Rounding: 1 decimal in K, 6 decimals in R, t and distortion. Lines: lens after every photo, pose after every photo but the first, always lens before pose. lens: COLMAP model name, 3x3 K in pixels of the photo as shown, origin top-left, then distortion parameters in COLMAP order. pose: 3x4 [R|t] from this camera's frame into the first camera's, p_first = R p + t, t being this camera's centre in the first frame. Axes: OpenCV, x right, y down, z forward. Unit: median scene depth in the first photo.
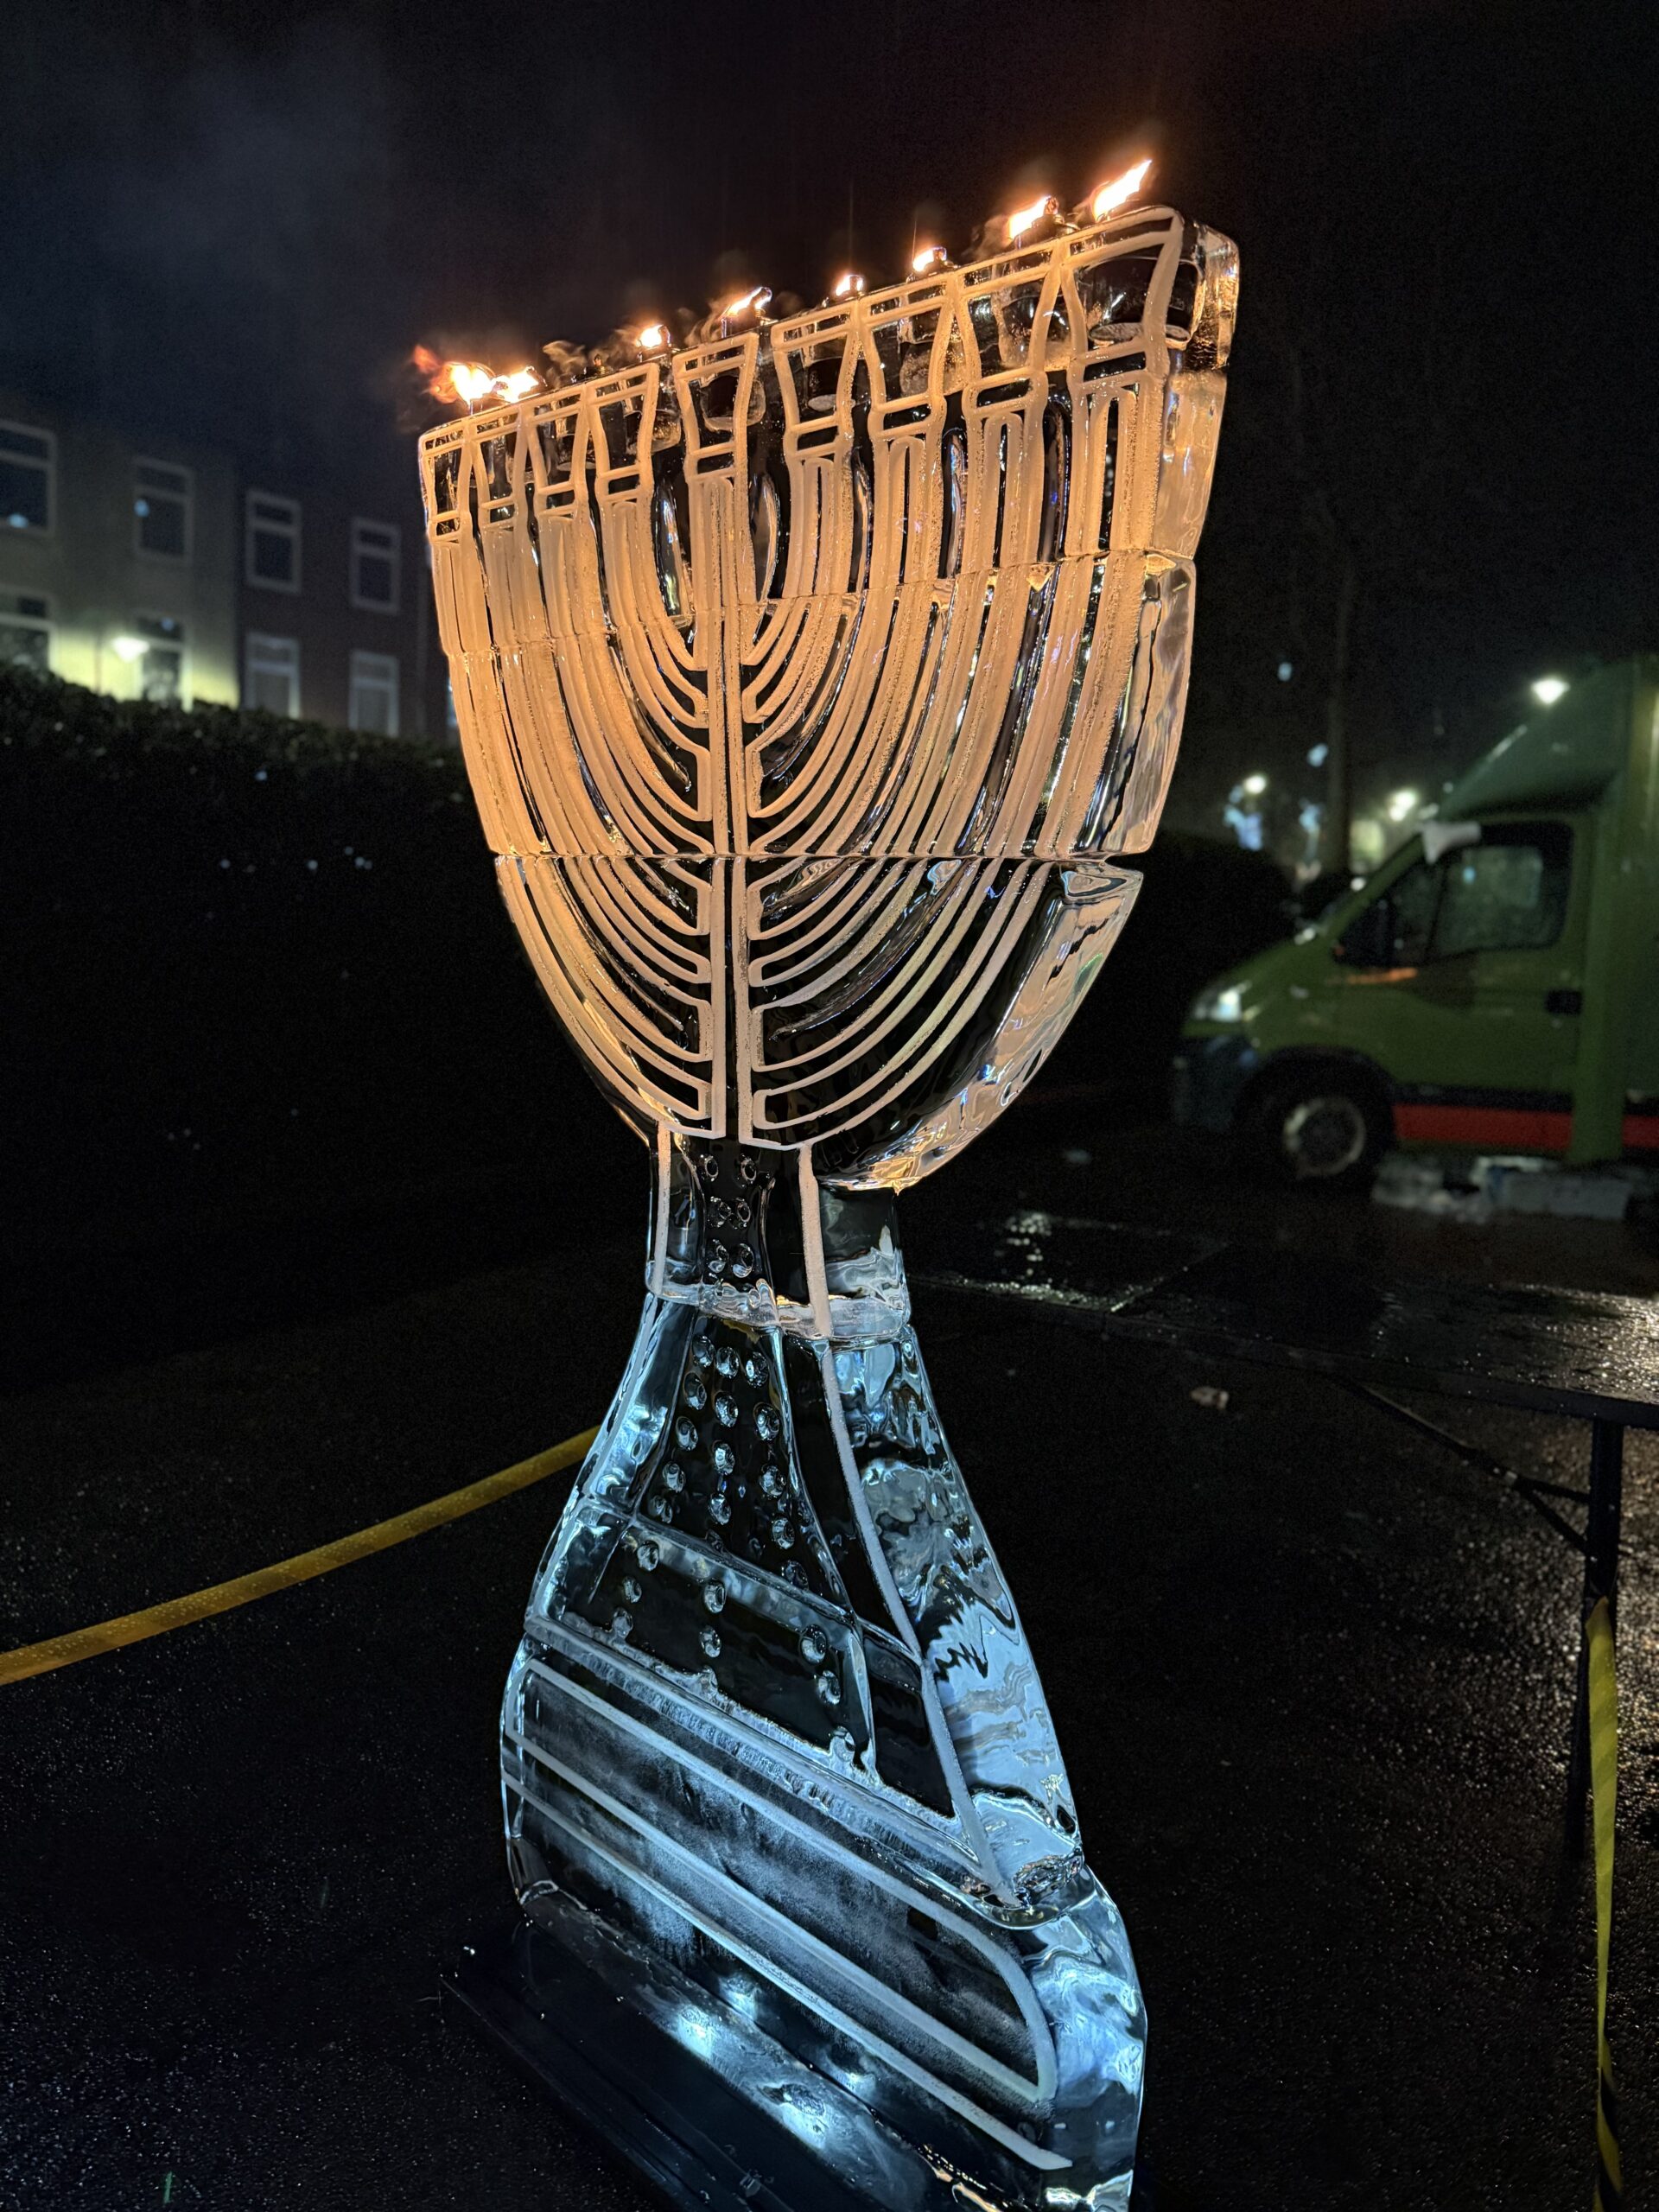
lens RADIAL K [[1558.3, 0, 835.3], [0, 1558.3, 1147.9], [0, 0, 1]] dist [0.068962, -0.105629]
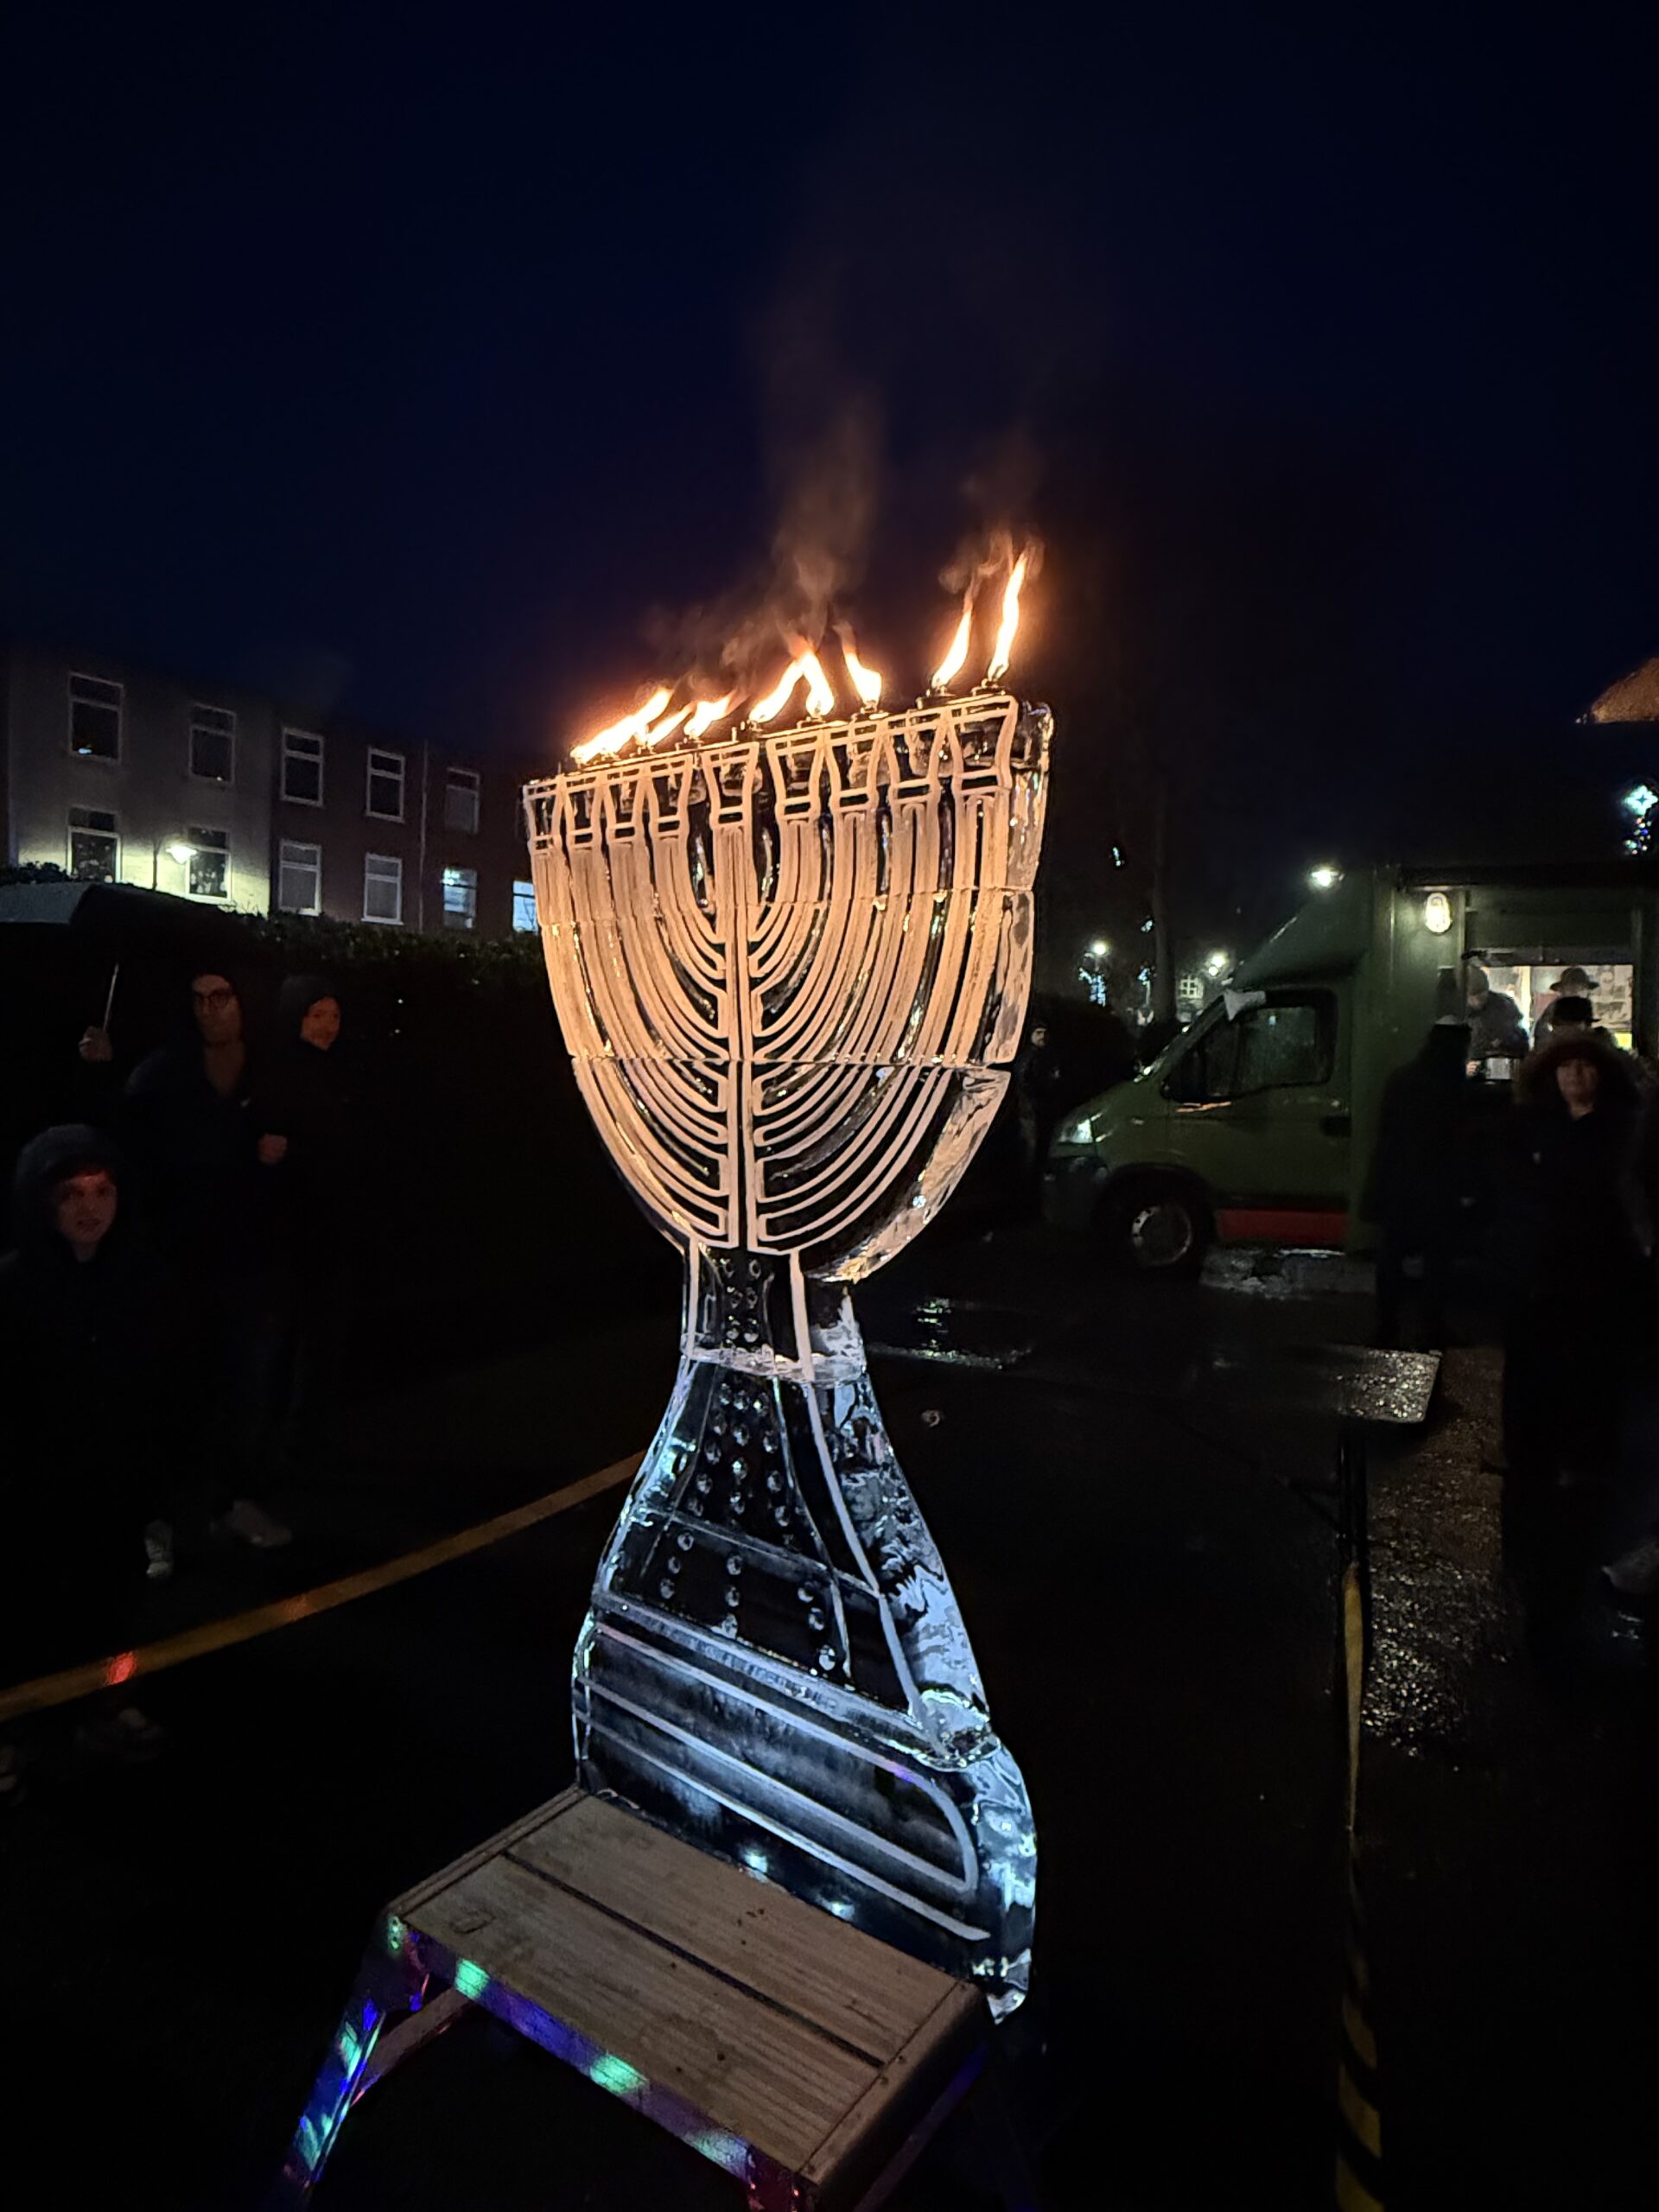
lens RADIAL K [[1312.5, 0, 829.5], [0, 1312.5, 1106.0], [0, 0, 1]] dist [-0.061736, 0.000490]
pose [[0.998571, -0.016715, 0.050750, -0.044895], [0.022236, 0.993655, -0.110251, -0.000497], [-0.048586, 0.111222, 0.992607, -0.255789]]
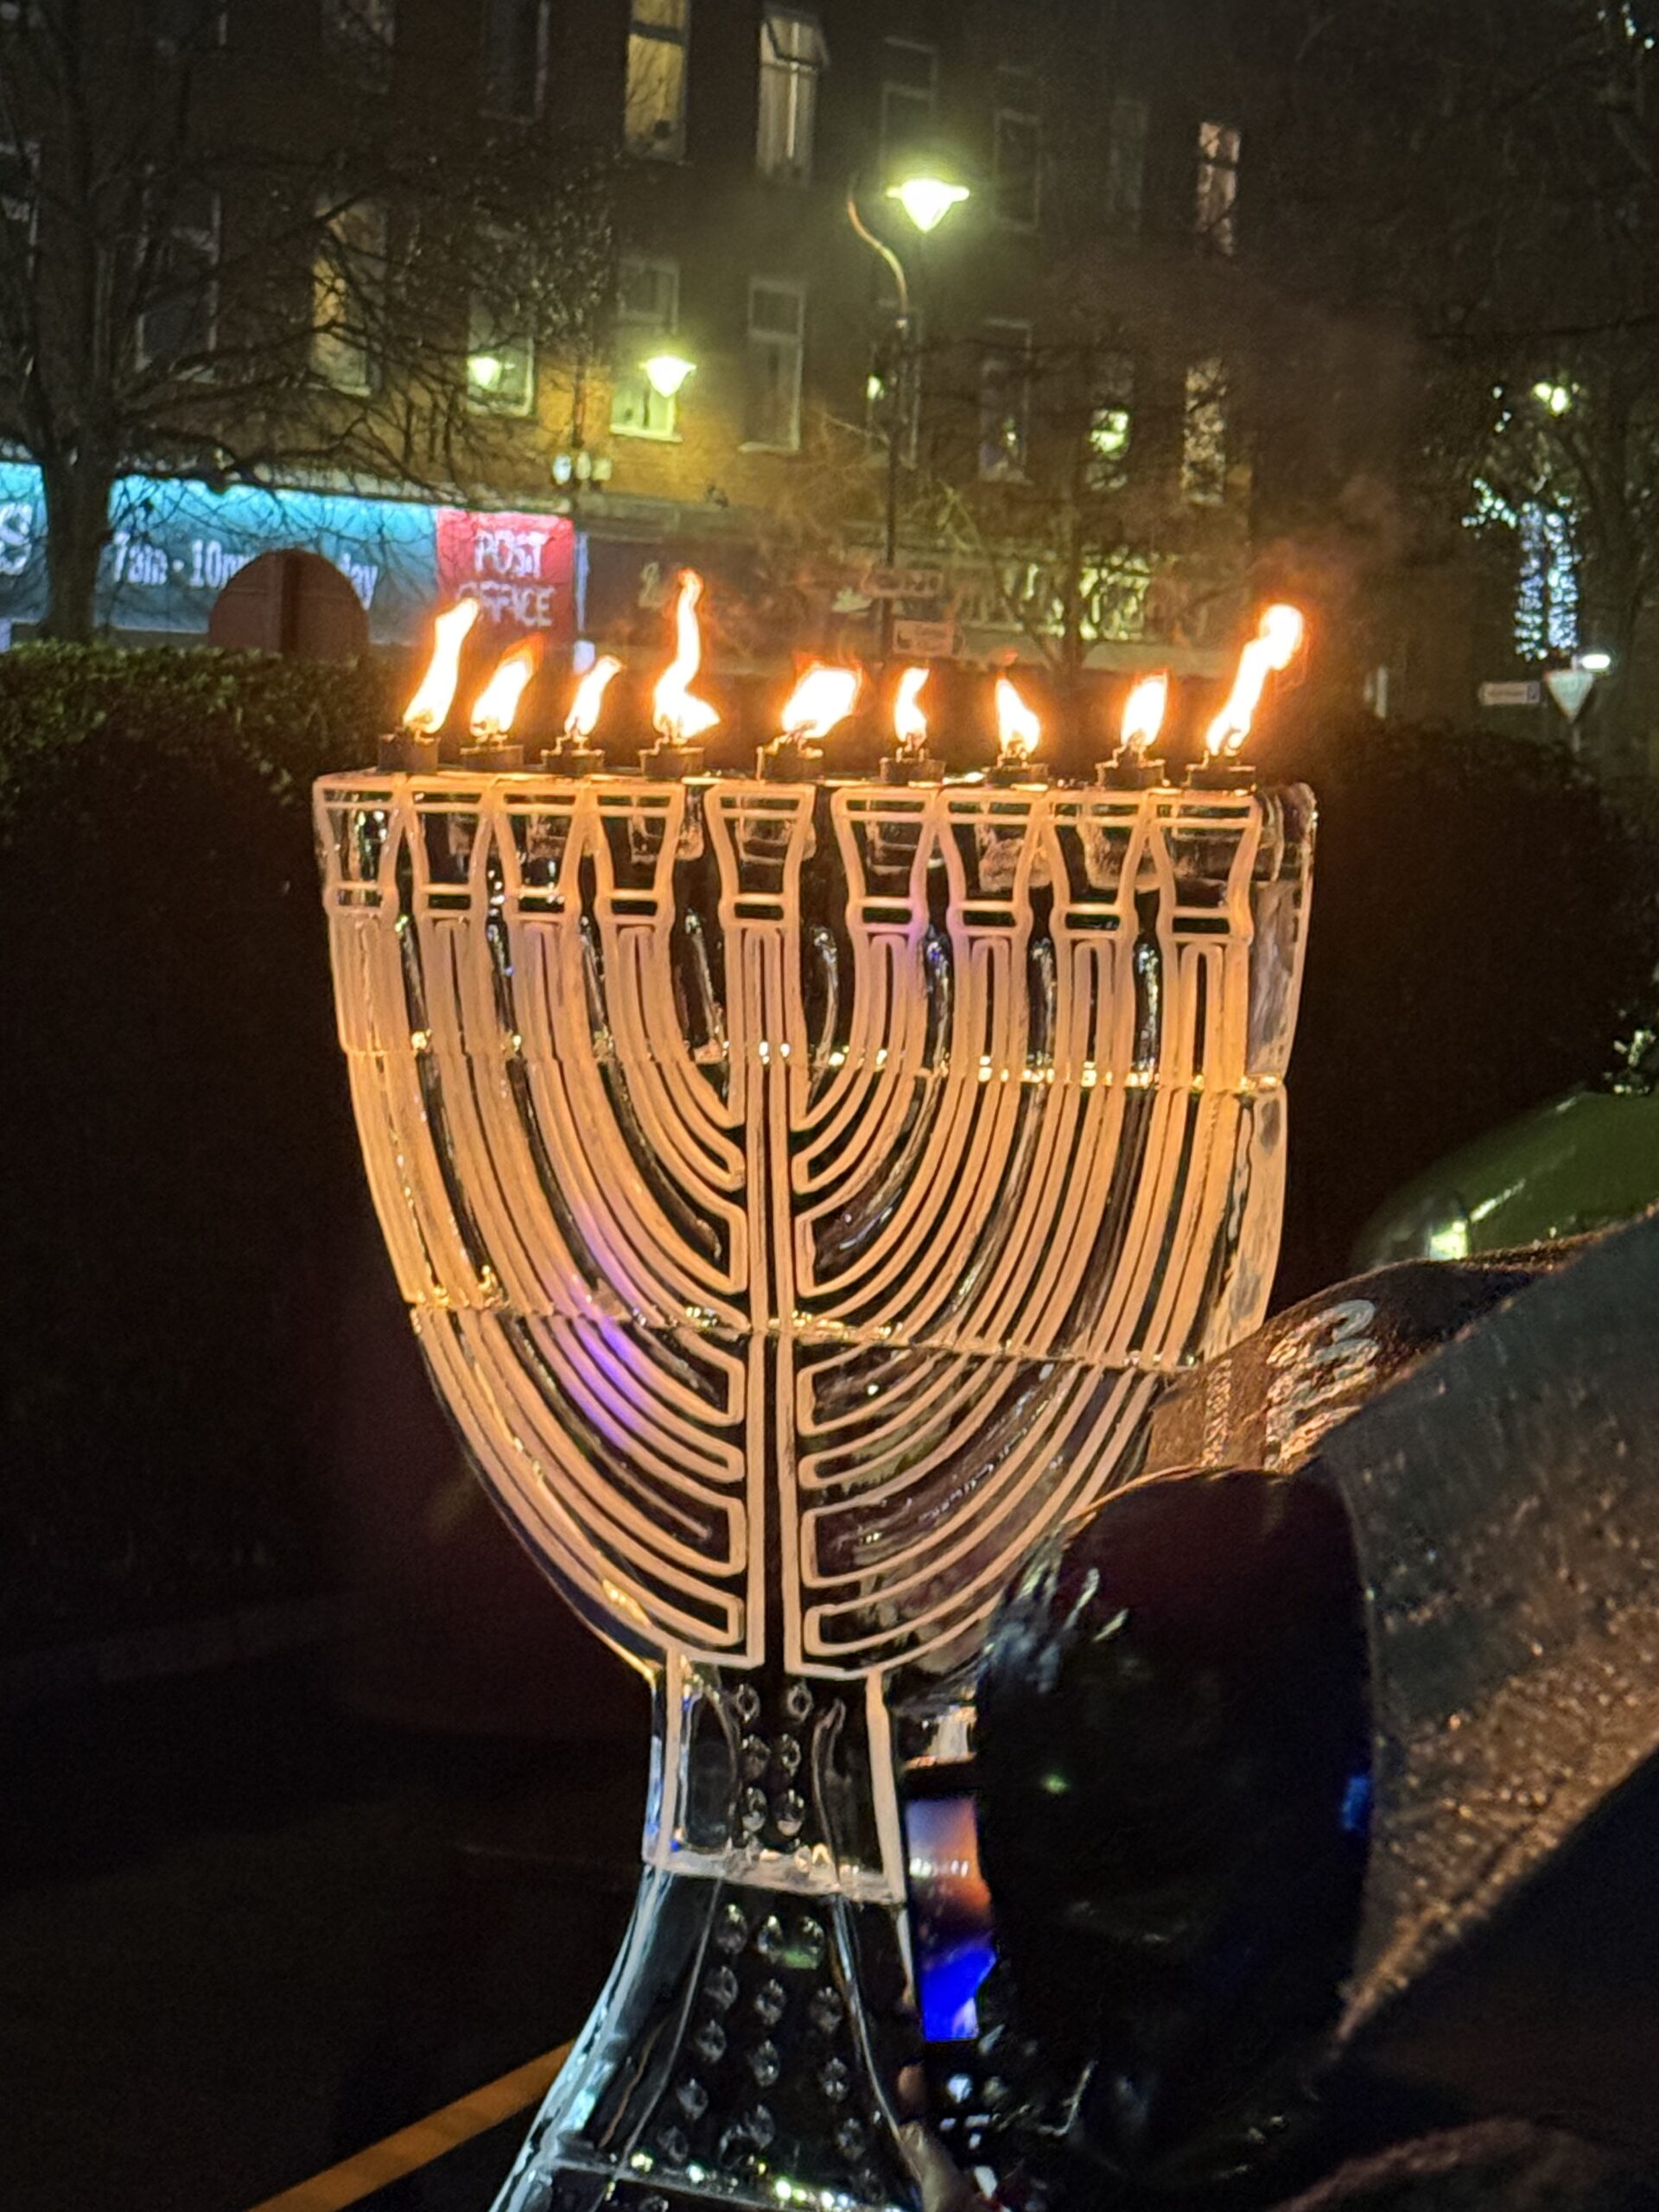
lens RADIAL K [[5778.5, 0, 829.5], [0, 5778.5, 1106.0], [0, 0, 1]] dist [-0.023002, 0.088407]
pose [[0.991890, -0.021772, 0.125219, -0.414578], [0.033060, 0.995502, -0.088783, -0.028761], [-0.122723, 0.092202, 0.988149, -2.068001]]
